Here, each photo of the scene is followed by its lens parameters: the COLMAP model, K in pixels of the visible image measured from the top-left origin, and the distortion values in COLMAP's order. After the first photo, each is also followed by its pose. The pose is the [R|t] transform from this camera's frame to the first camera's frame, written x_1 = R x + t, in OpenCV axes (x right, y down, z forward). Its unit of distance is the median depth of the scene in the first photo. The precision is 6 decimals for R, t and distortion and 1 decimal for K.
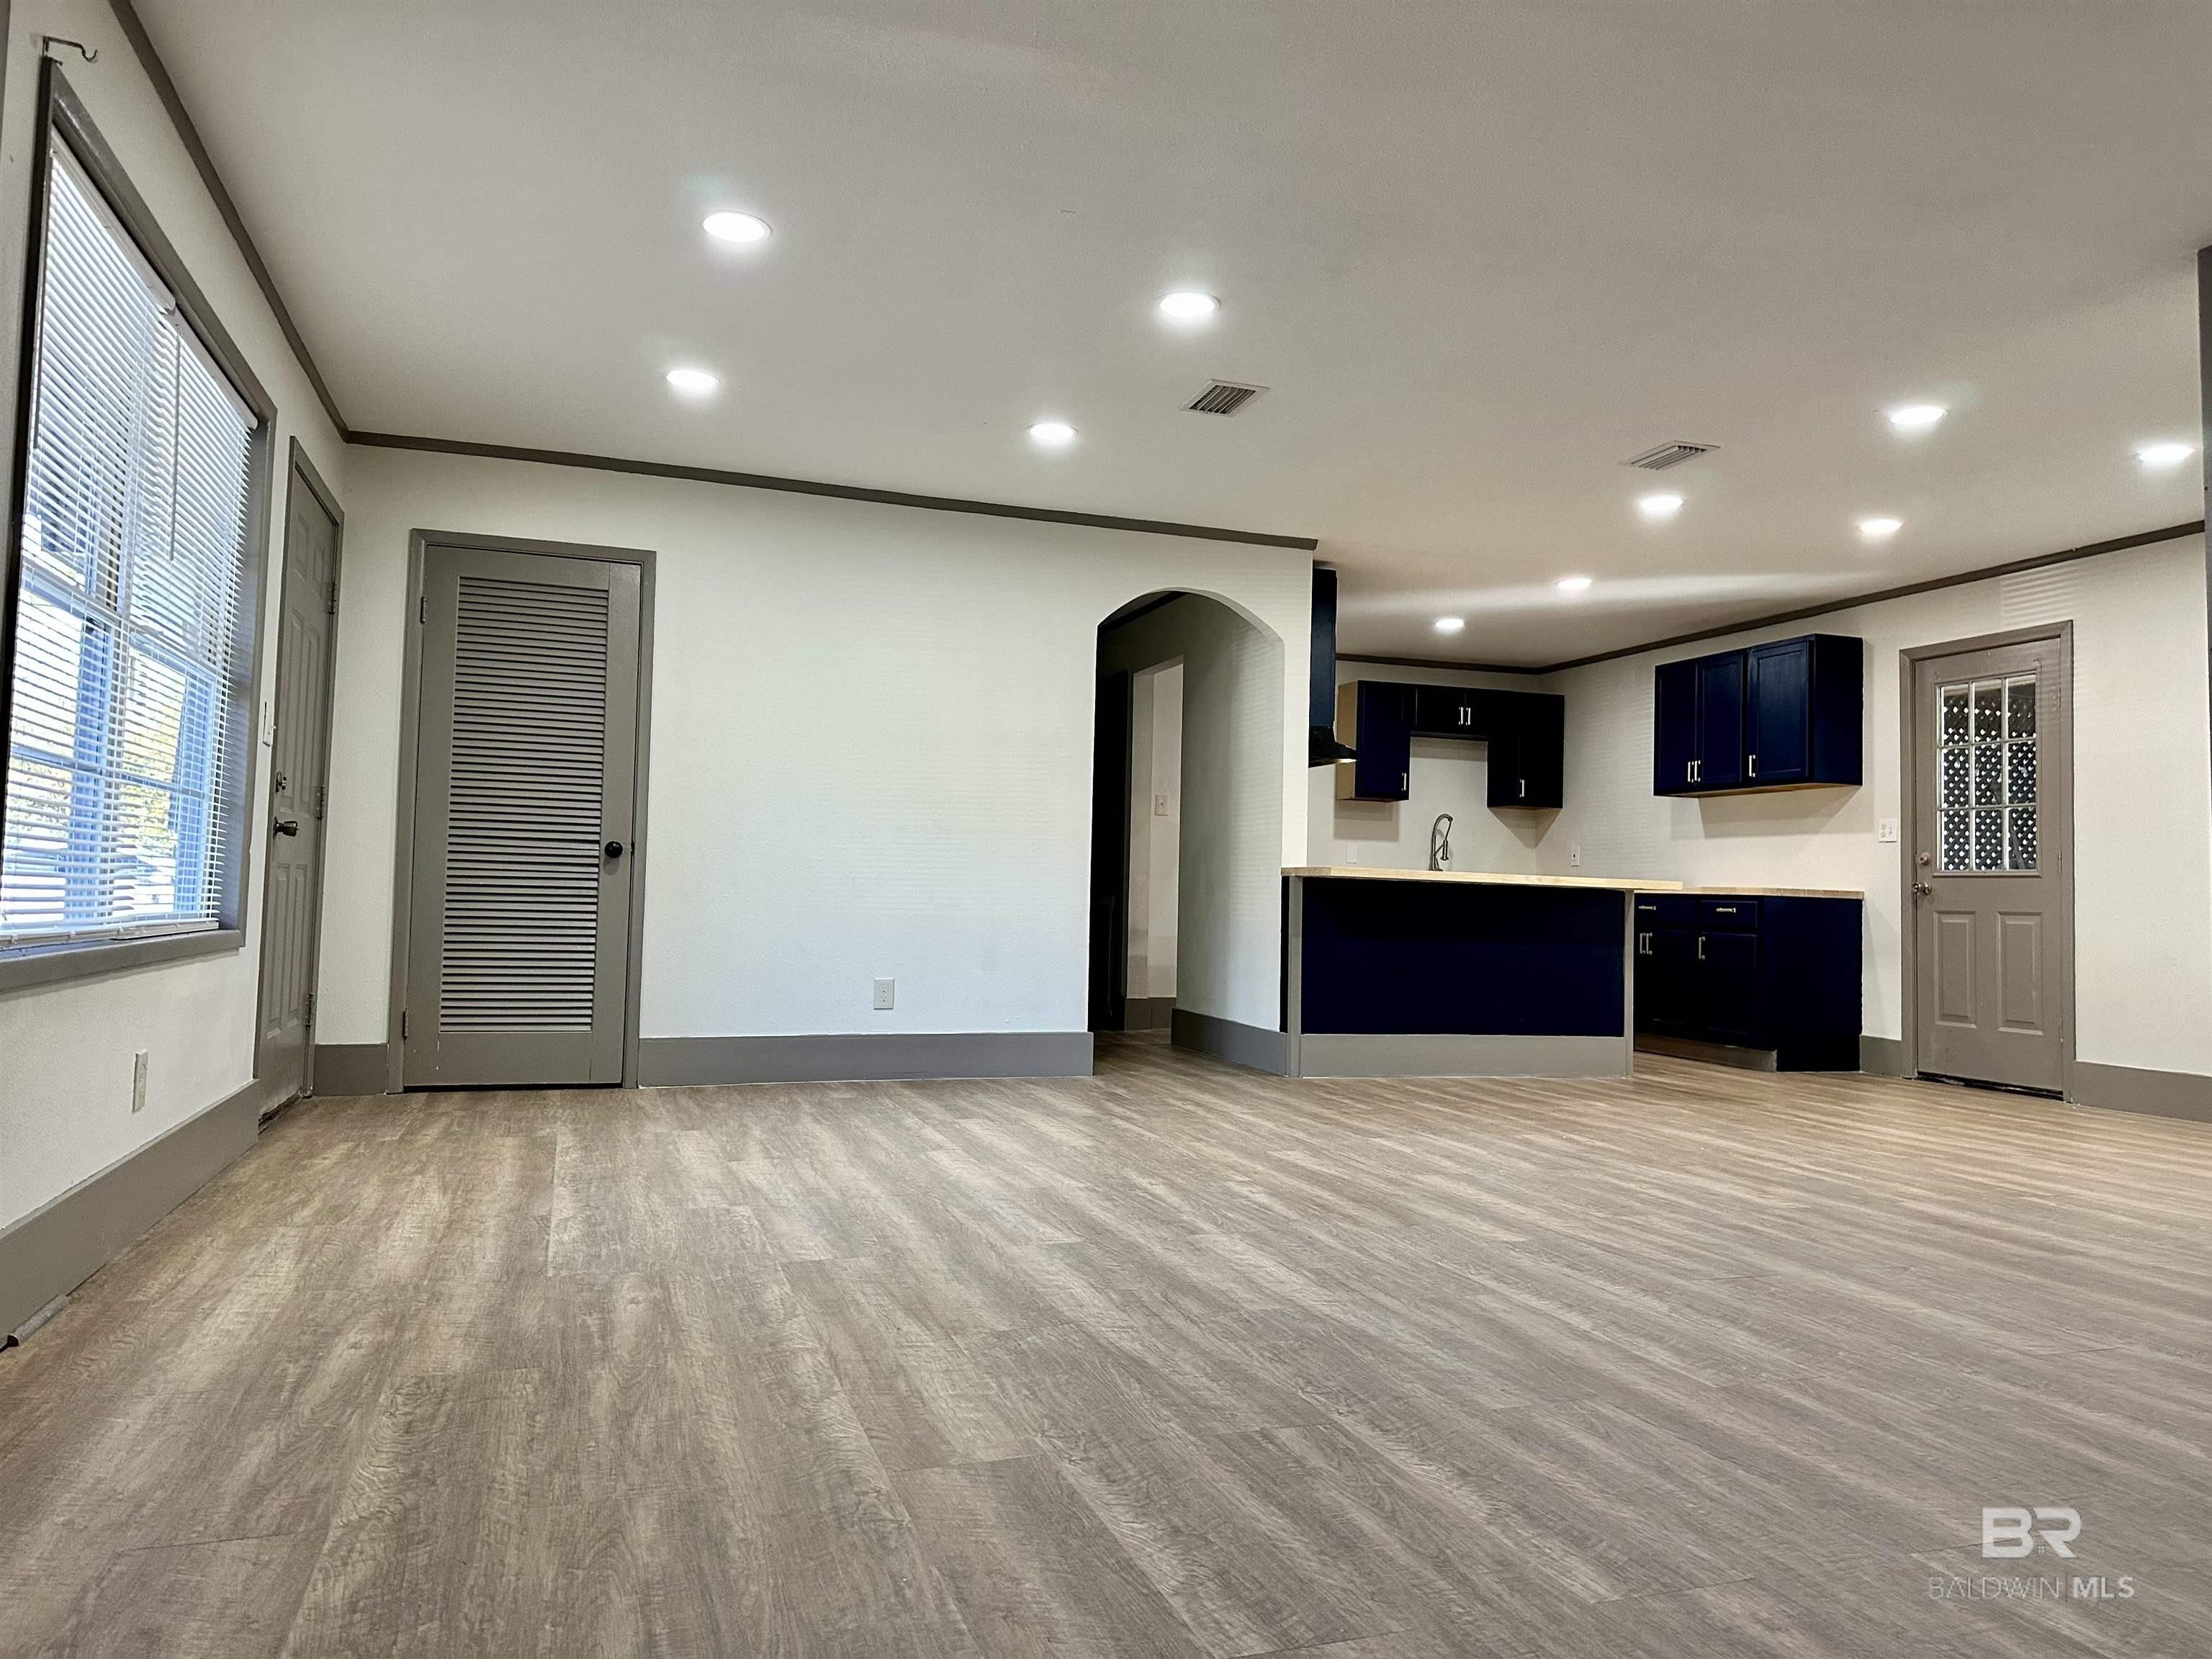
lens RADIAL K [[1522.6, 0, 1107.1], [0, 1522.6, 827.2], [0, 0, 1]] dist [-0.011489, -0.013264]
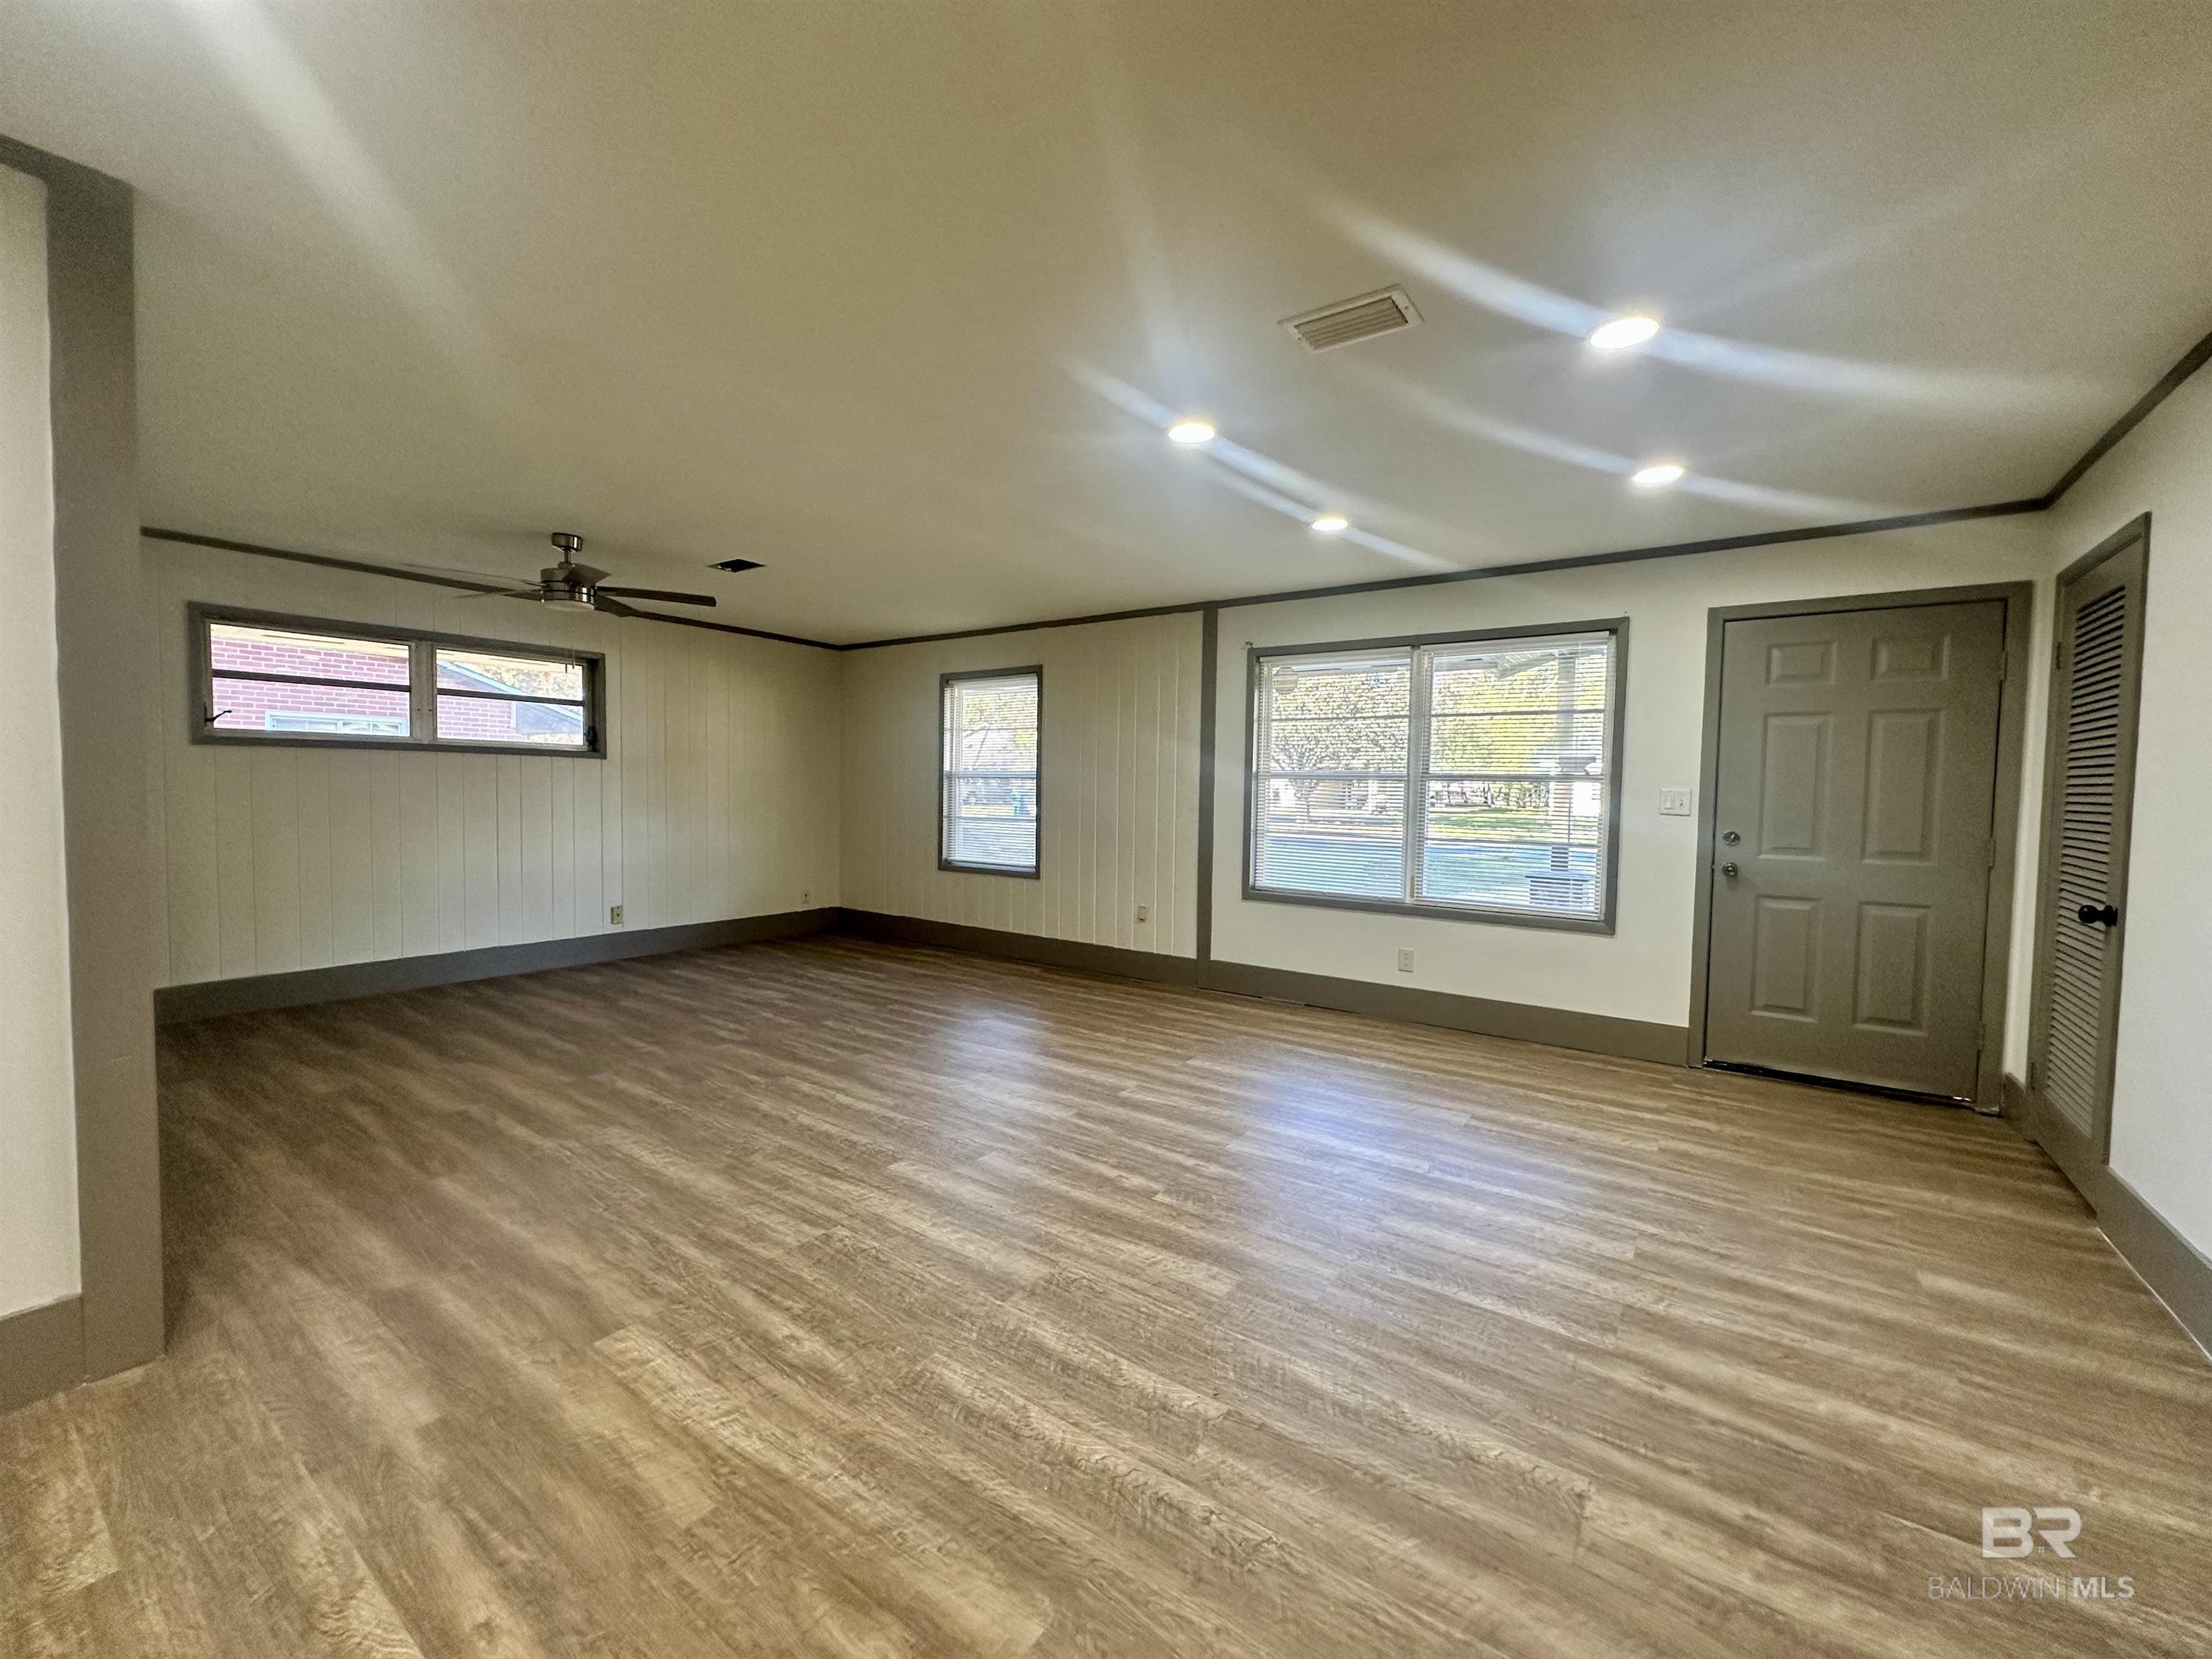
lens RADIAL K [[875.7, 0, 1099.9], [0, 875.7, 824.8], [0, 0, 1]] dist [0.009066, 0.000004]
pose [[-0.805983, -0.008280, -0.591881, 0.808940], [-0.005468, 0.999964, -0.006543, -0.054192], [0.591913, -0.002037, -0.805999, 2.378461]]
